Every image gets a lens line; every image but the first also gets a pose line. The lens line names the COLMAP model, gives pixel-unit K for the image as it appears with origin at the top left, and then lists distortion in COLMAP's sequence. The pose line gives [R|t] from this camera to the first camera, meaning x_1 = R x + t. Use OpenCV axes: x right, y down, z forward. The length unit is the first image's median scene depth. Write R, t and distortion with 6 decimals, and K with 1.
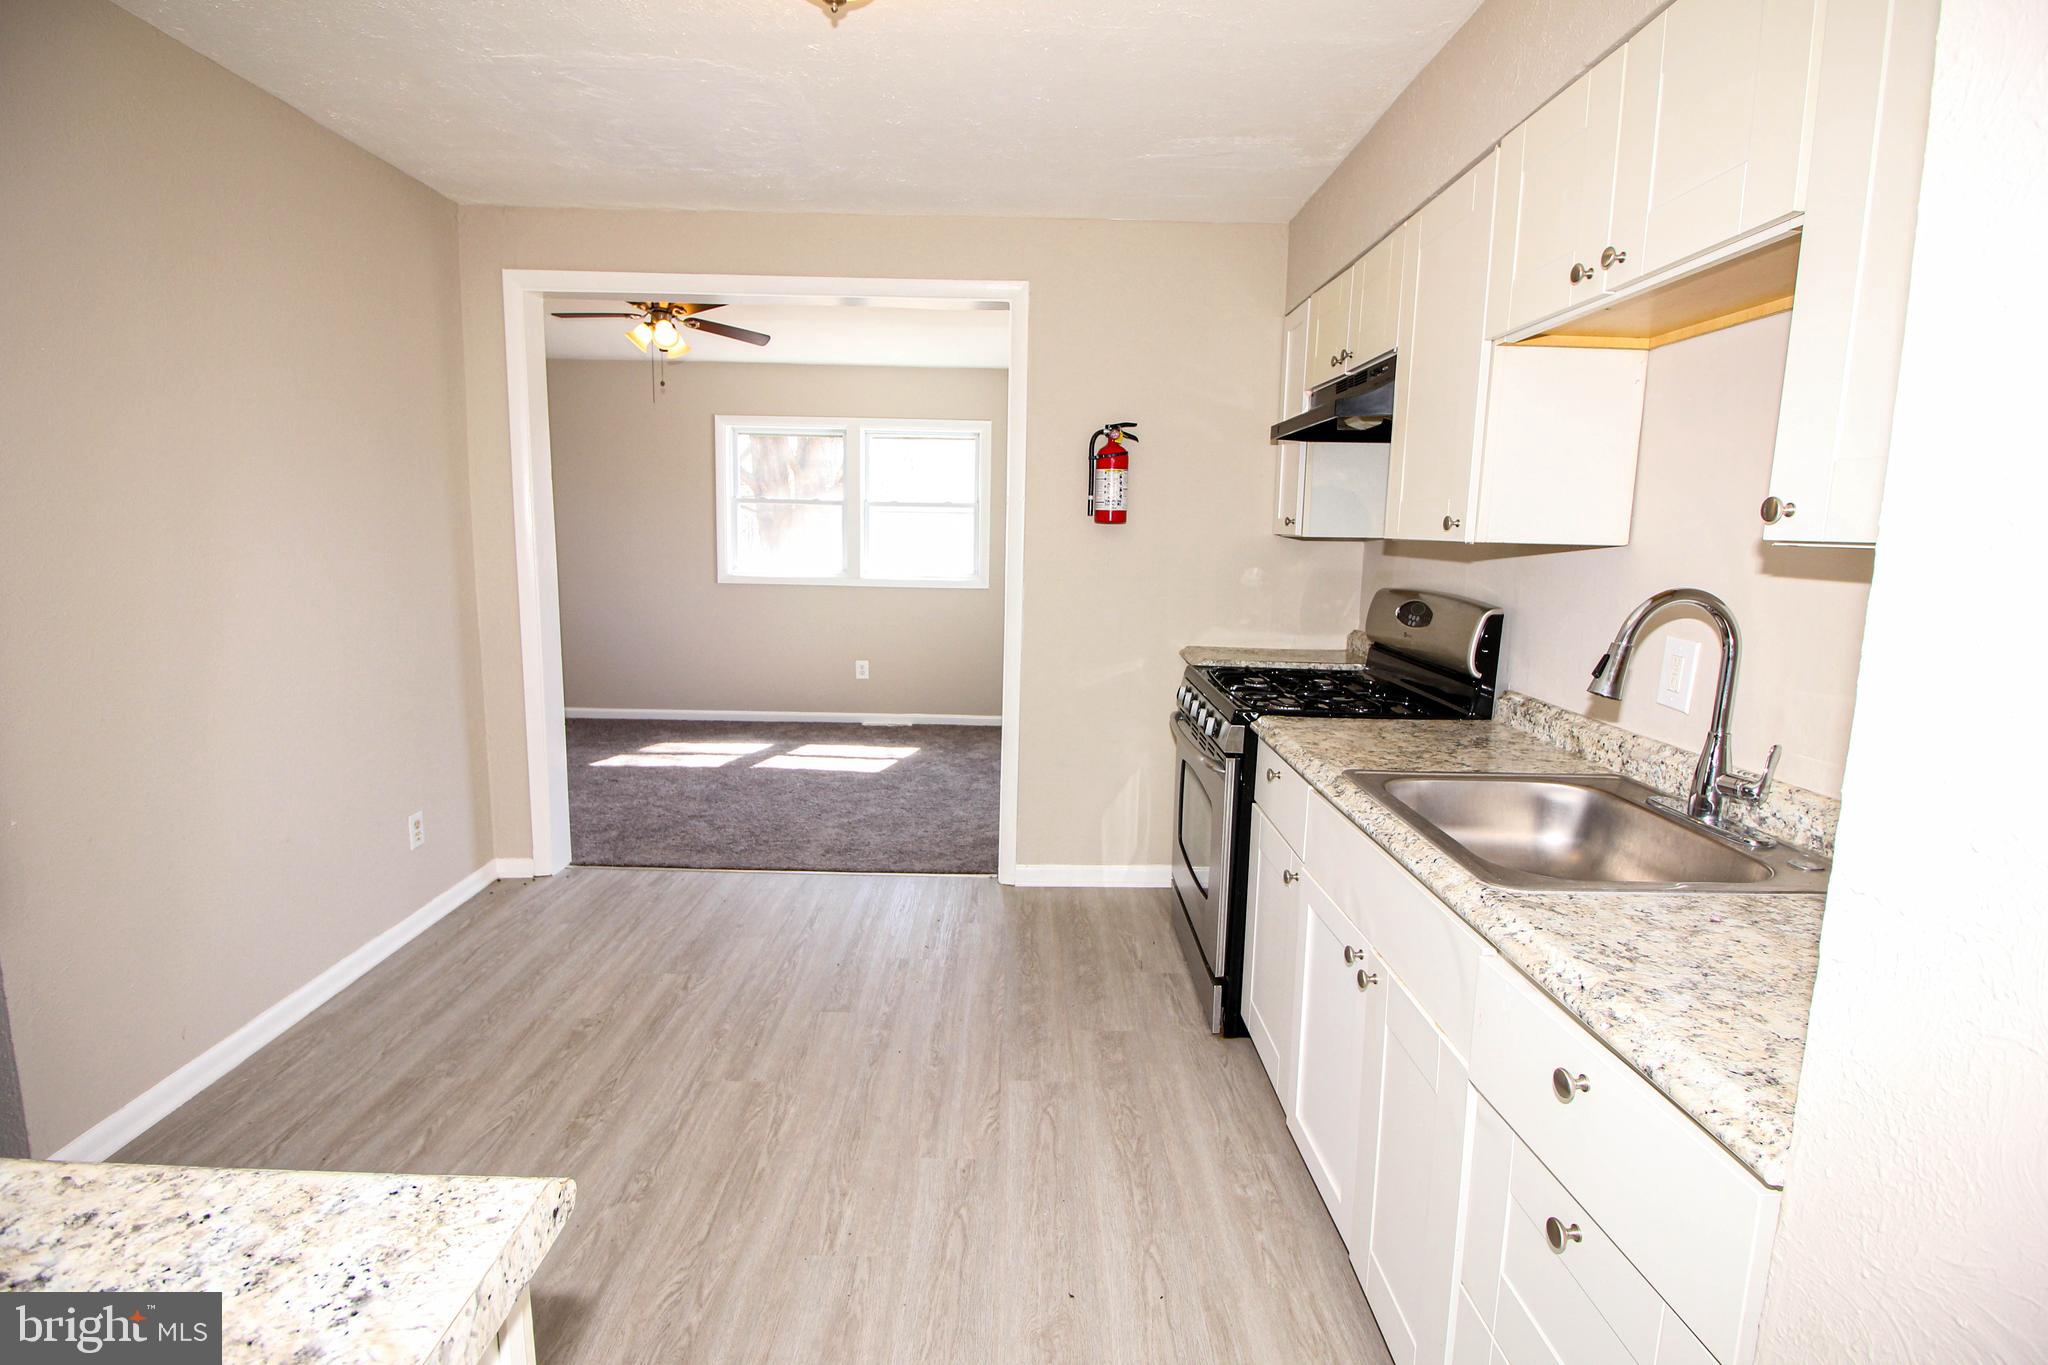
lens RADIAL K [[951.0, 0, 1021.6], [0, 951.0, 676.9], [0, 0, 1]] dist [-0.004980, -0.009086]
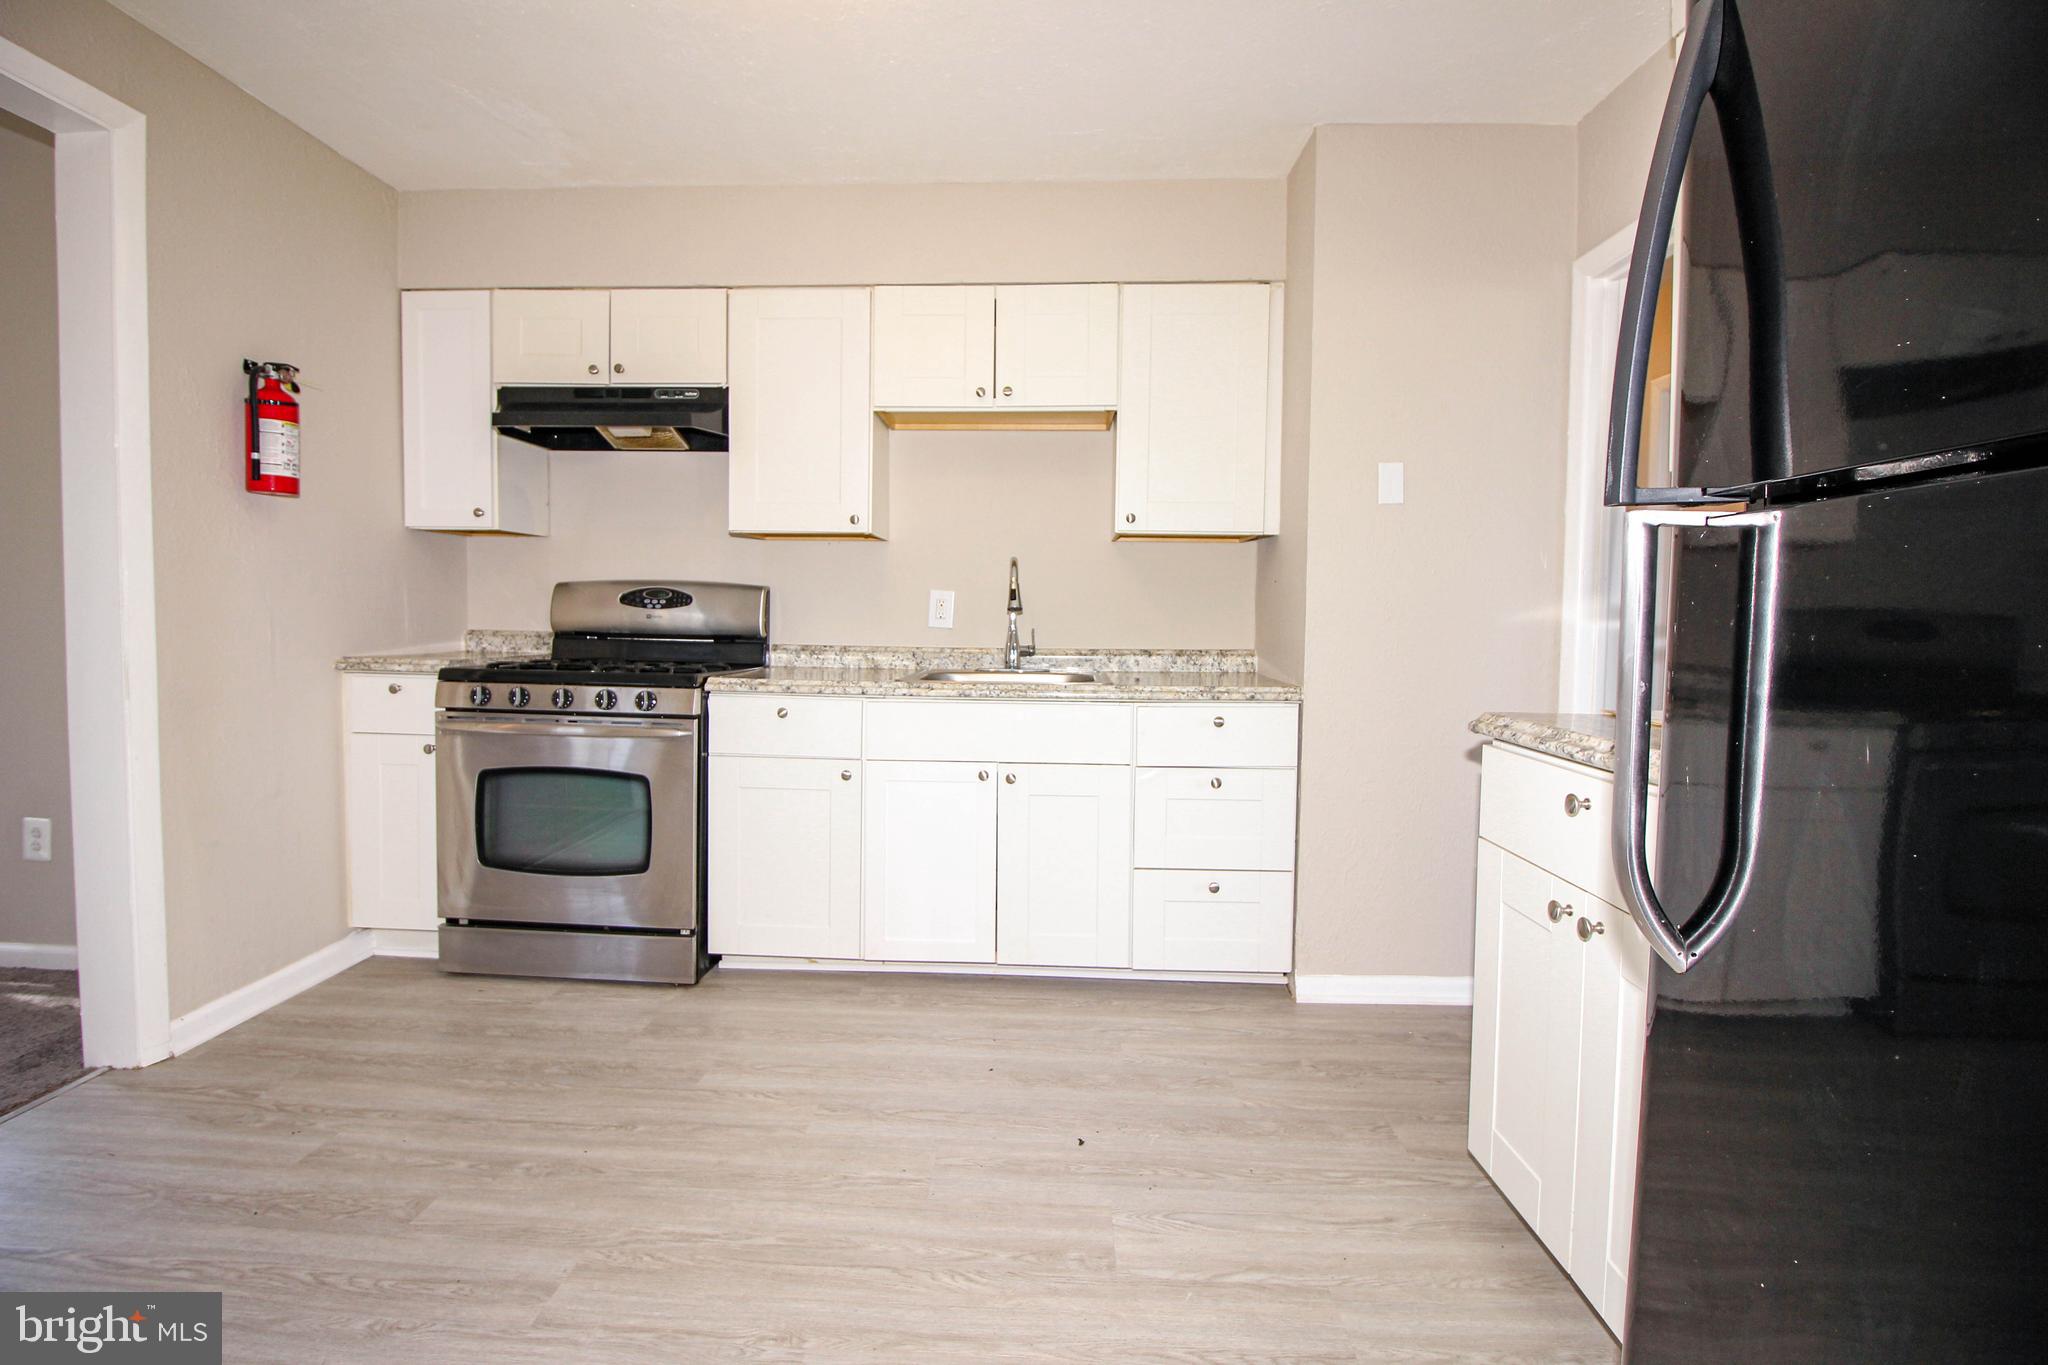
lens RADIAL K [[951.0, 0, 1009.9], [0, 951.0, 677.3], [0, 0, 1]] dist [-0.004980, -0.009086]
pose [[0.045806, -0.082463, 0.995541, -0.713980], [0.141491, 0.987075, 0.075251, 0.005272], [-0.988879, 0.137413, 0.056881, 0.475576]]
